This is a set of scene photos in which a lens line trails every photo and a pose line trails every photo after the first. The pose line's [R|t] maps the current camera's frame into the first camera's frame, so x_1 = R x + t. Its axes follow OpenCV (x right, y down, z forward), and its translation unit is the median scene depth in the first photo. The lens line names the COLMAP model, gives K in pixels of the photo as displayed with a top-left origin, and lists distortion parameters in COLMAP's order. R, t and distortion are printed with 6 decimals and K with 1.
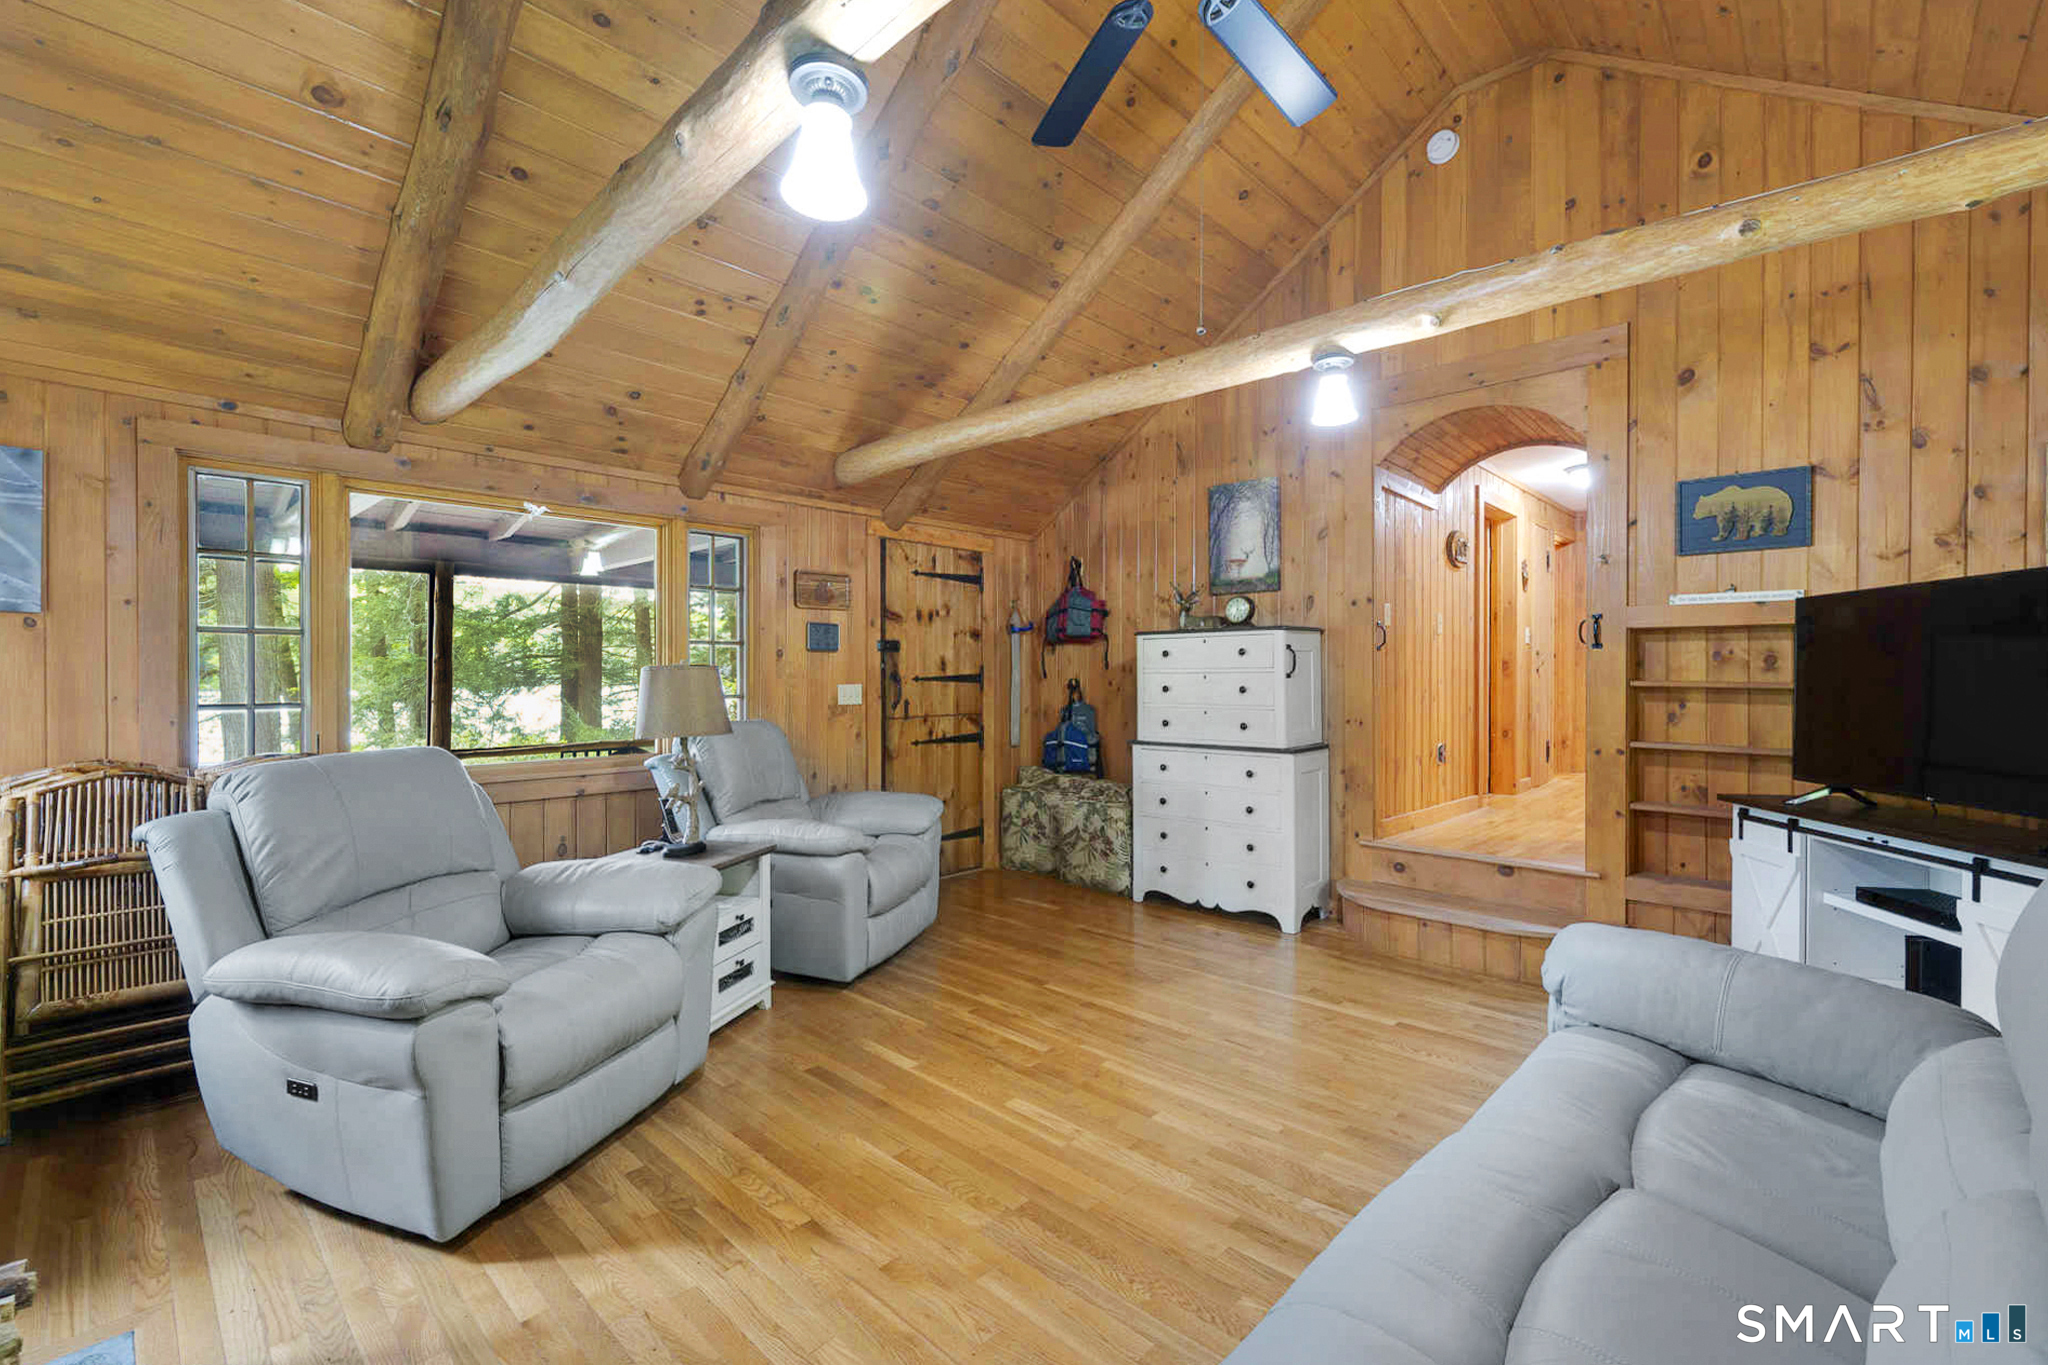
lens RADIAL K [[876.7, 0, 1020.8], [0, 876.7, 676.5], [0, 0, 1]] dist [-0.003301, -0.000175]
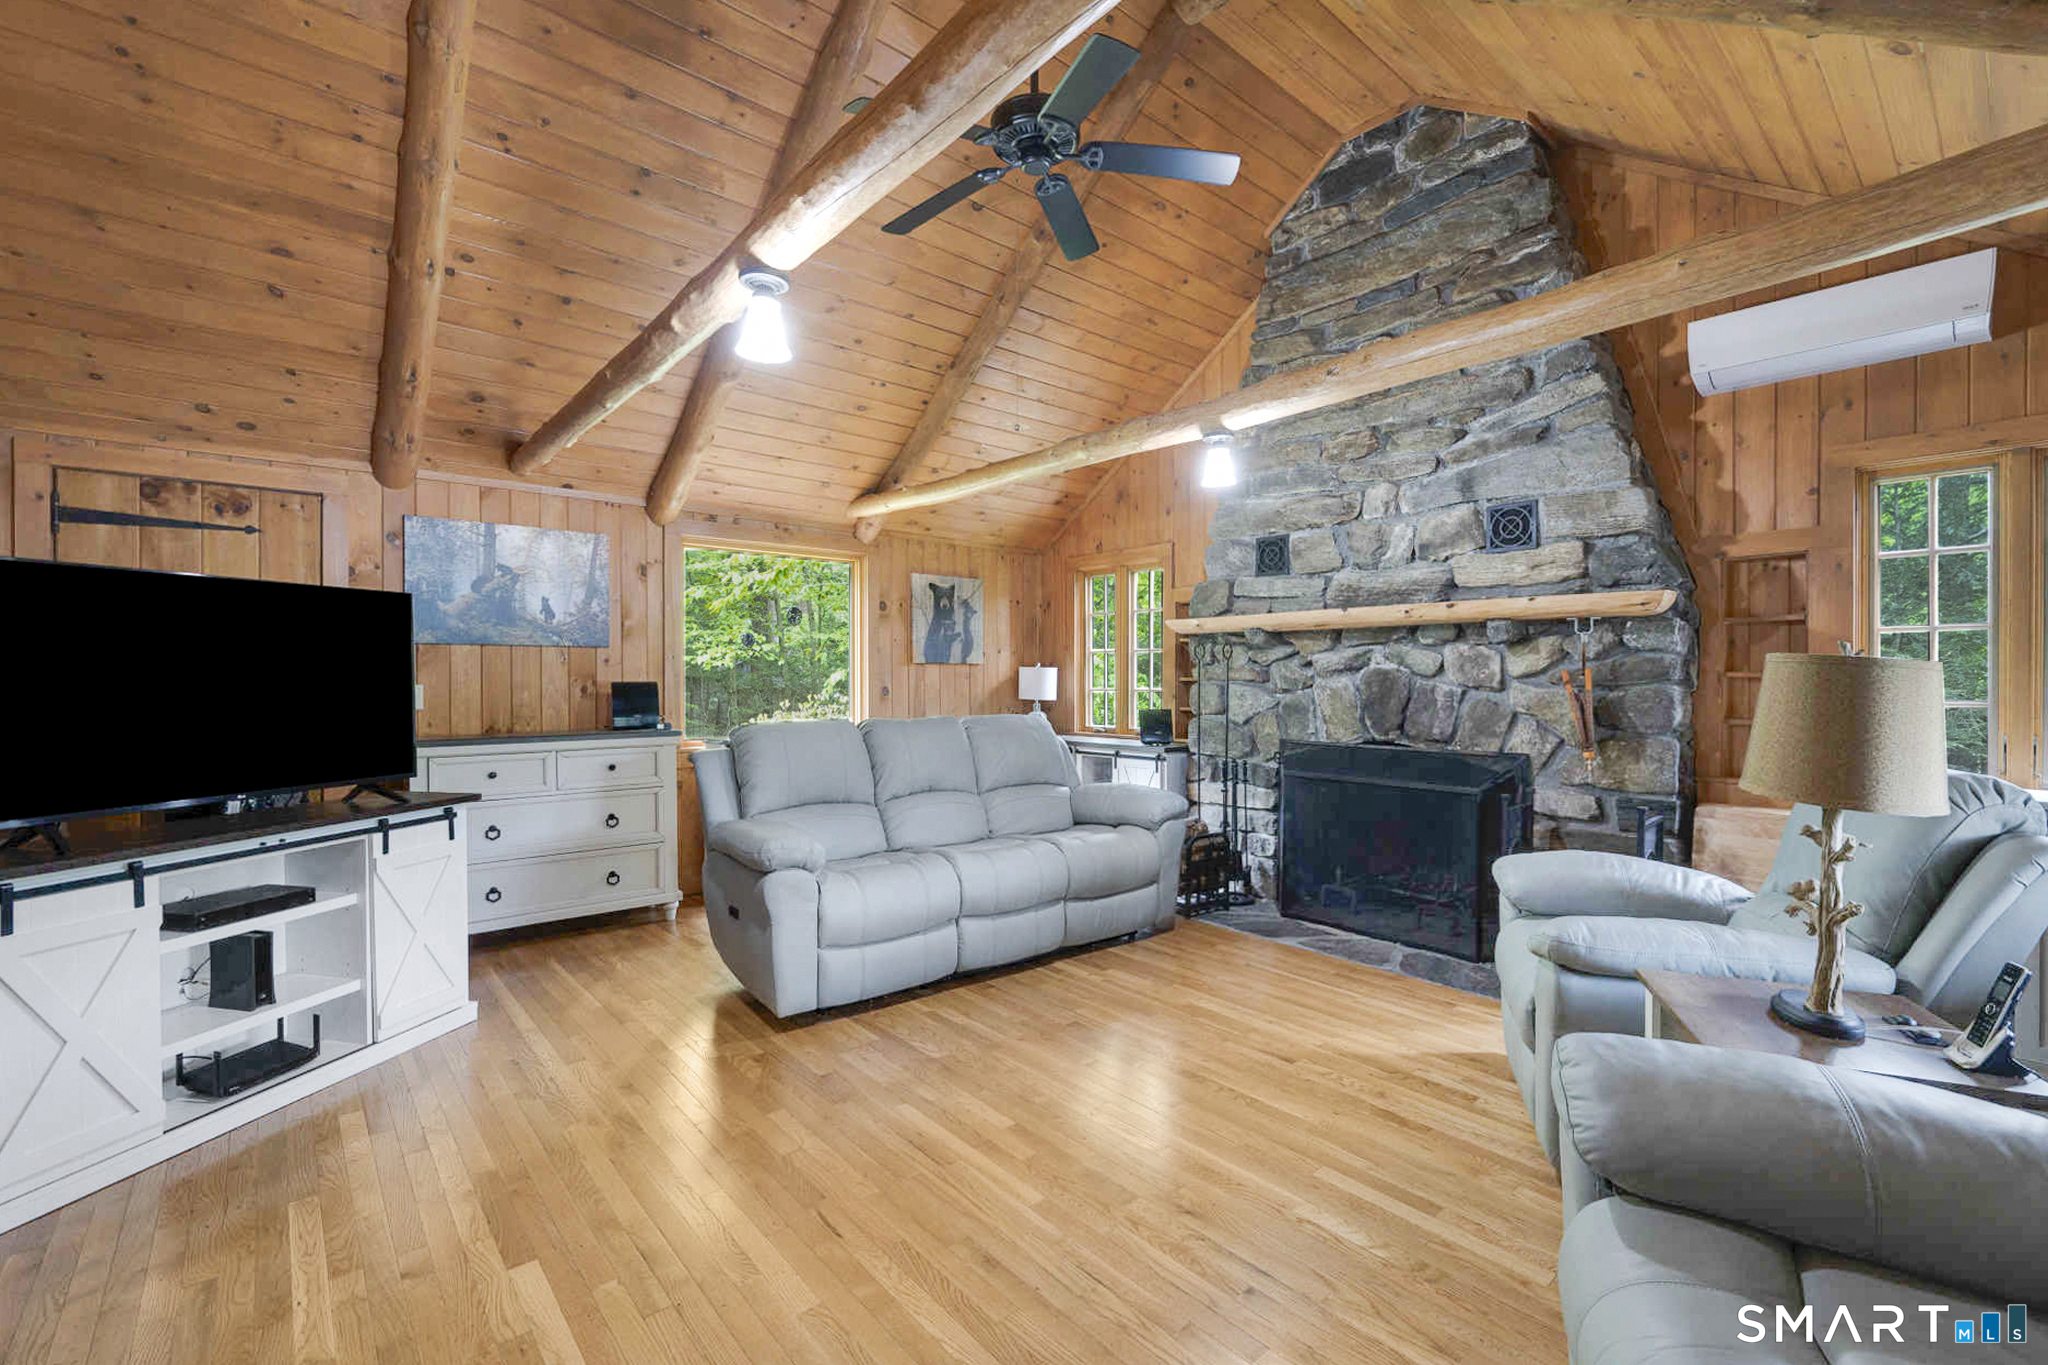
lens RADIAL K [[876.7, 0, 1027.3], [0, 876.7, 678.0], [0, 0, 1]] dist [-0.003301, -0.000175]
pose [[-0.994679, 0.002543, 0.102987, 0.033361], [0.003292, 0.999969, 0.007099, -0.003489], [-0.102966, 0.007400, -0.994657, 2.285681]]
